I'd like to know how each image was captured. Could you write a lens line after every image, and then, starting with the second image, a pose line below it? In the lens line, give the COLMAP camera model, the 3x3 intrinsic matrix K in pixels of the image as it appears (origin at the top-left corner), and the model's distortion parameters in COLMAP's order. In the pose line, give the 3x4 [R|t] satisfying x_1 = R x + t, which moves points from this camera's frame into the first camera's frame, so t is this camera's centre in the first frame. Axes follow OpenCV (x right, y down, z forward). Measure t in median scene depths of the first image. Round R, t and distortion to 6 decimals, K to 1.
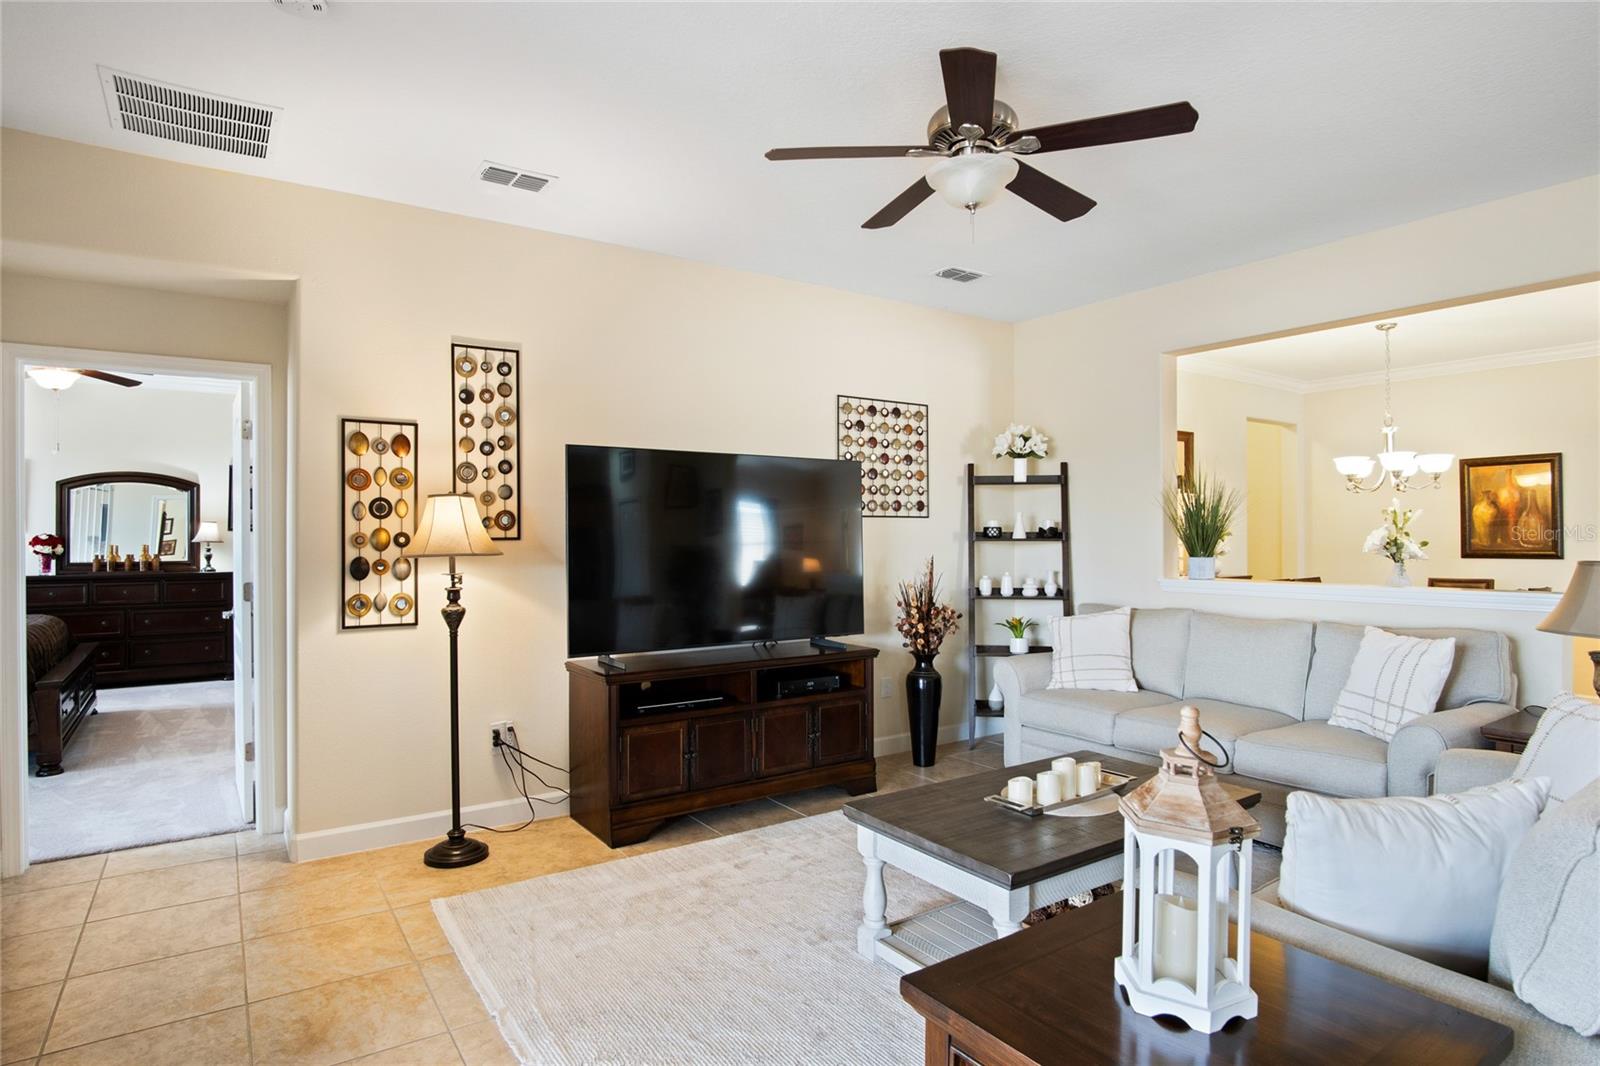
lens RADIAL K [[863.2, 0, 799.8], [0, 863.2, 526.7], [0, 0, 1]] dist [-0.026636, 0.006573]
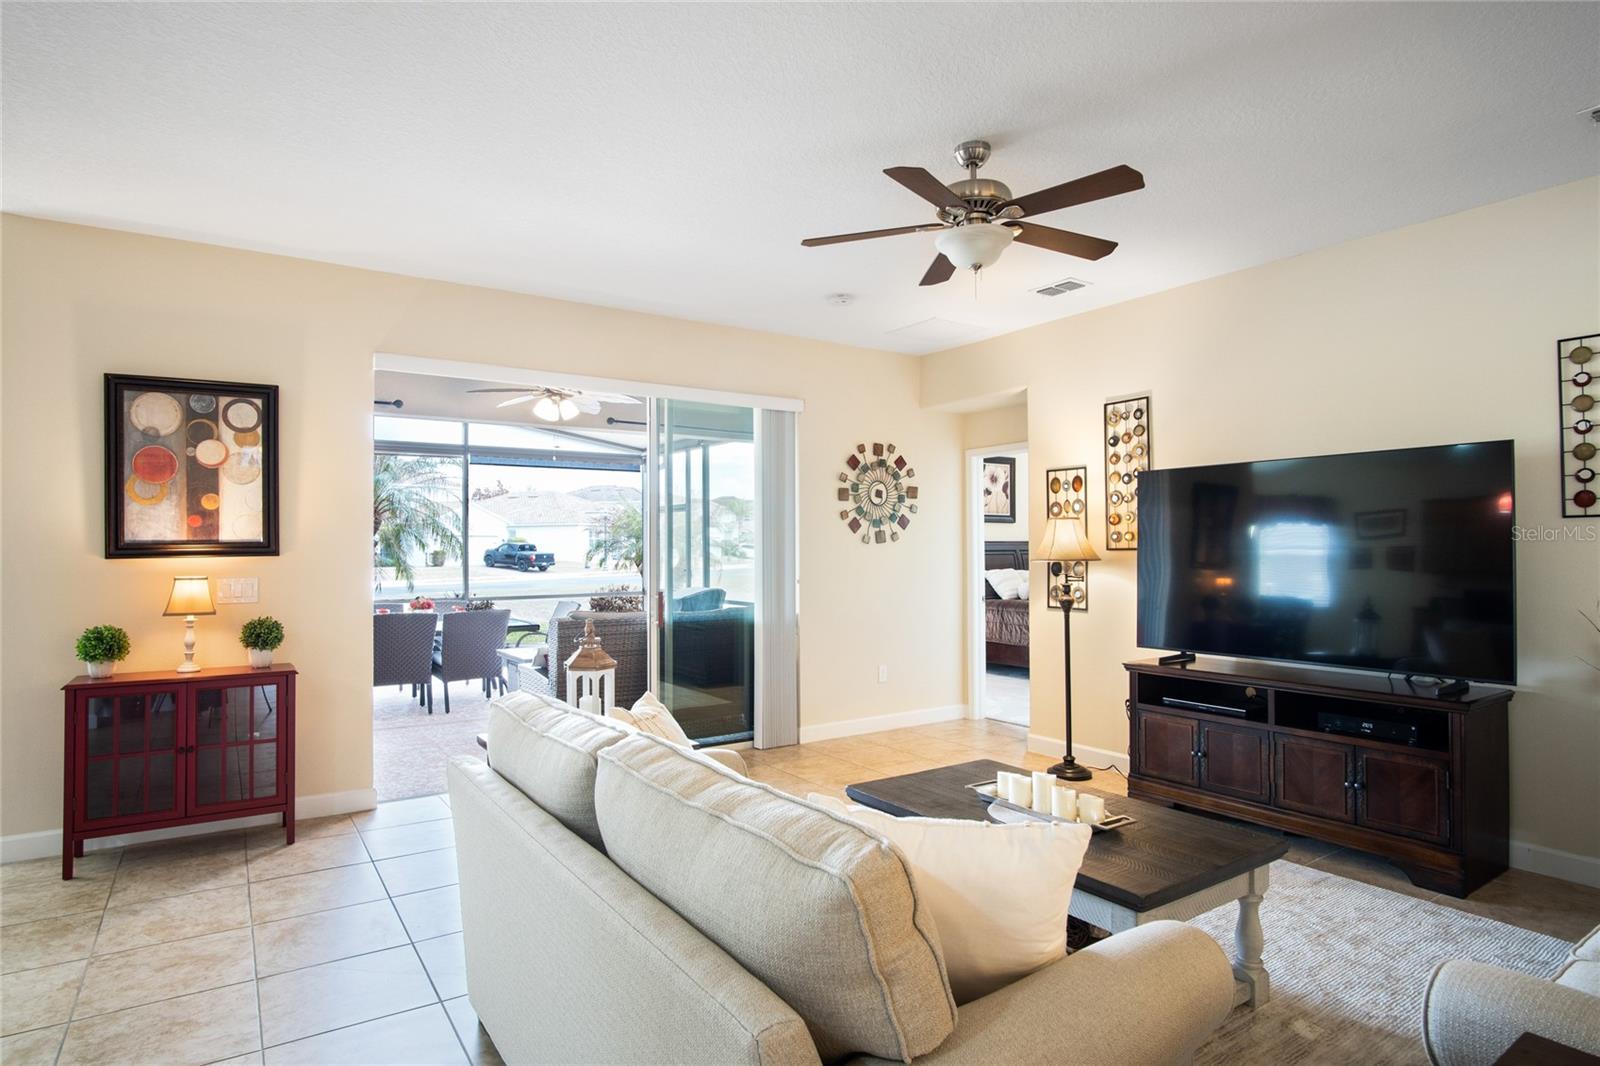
lens RADIAL K [[863.2, 0, 793.6], [0, 863.2, 531.7], [0, 0, 1]] dist [-0.026636, 0.006573]
pose [[-0.003917, -0.017190, -0.999845, 0.695107], [0.013641, 0.999758, -0.017242, 0.002733], [0.999899, -0.013707, -0.003681, 0.379765]]
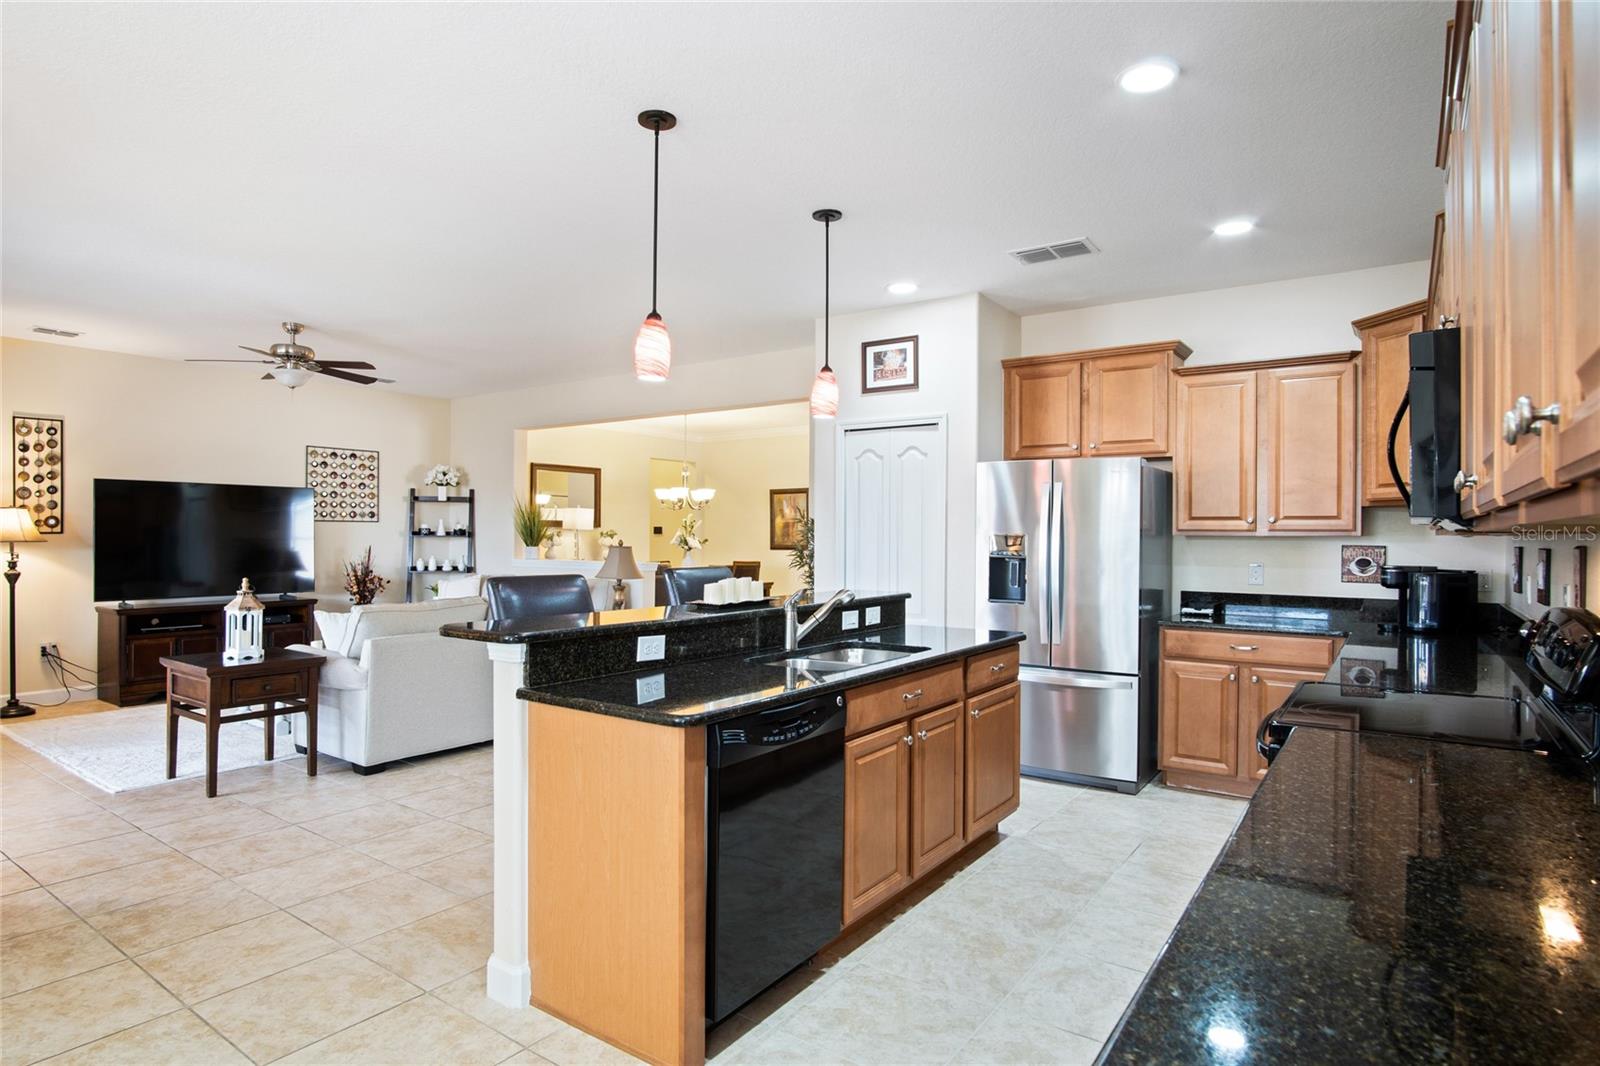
lens RADIAL K [[863.2, 0, 788.8], [0, 863.2, 529.6], [0, 0, 1]] dist [-0.026636, 0.006573]
pose [[0.940264, 0.009816, 0.340305, 0.337766], [-0.011659, 0.999926, 0.003371, -0.011087], [-0.340247, -0.007137, 0.940309, -0.792017]]
